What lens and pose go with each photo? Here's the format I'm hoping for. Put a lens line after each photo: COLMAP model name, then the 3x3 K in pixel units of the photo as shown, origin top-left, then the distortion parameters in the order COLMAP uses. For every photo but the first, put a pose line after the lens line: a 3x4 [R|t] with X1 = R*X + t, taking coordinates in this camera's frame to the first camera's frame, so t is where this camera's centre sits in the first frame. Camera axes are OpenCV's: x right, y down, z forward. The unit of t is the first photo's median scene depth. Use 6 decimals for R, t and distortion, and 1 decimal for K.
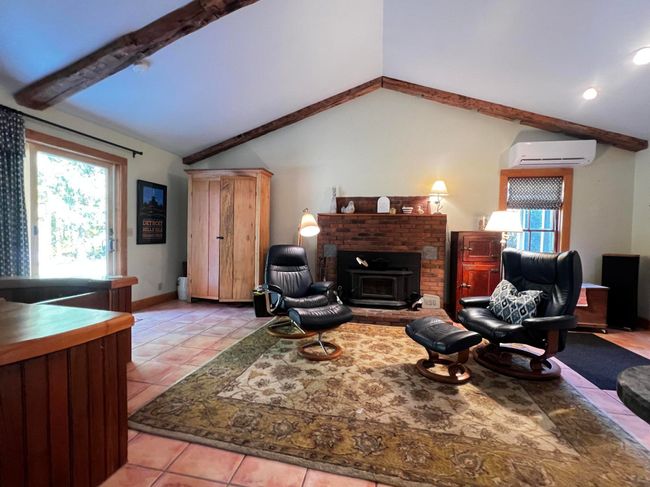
lens RADIAL K [[286.3, 0, 328.0], [0, 286.3, 244.6], [0, 0, 1]] dist [-0.004084, 0.001445]
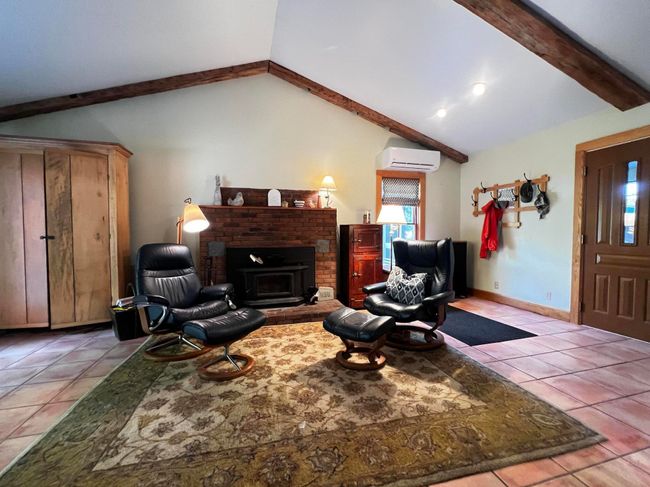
lens RADIAL K [[286.3, 0, 326.3], [0, 286.3, 244.4], [0, 0, 1]] dist [-0.004084, 0.001445]
pose [[0.893100, -0.038959, 0.448168, -0.105847], [0.035578, 0.999239, 0.015965, 0.008232], [-0.448449, 0.001686, 0.893807, 0.097775]]
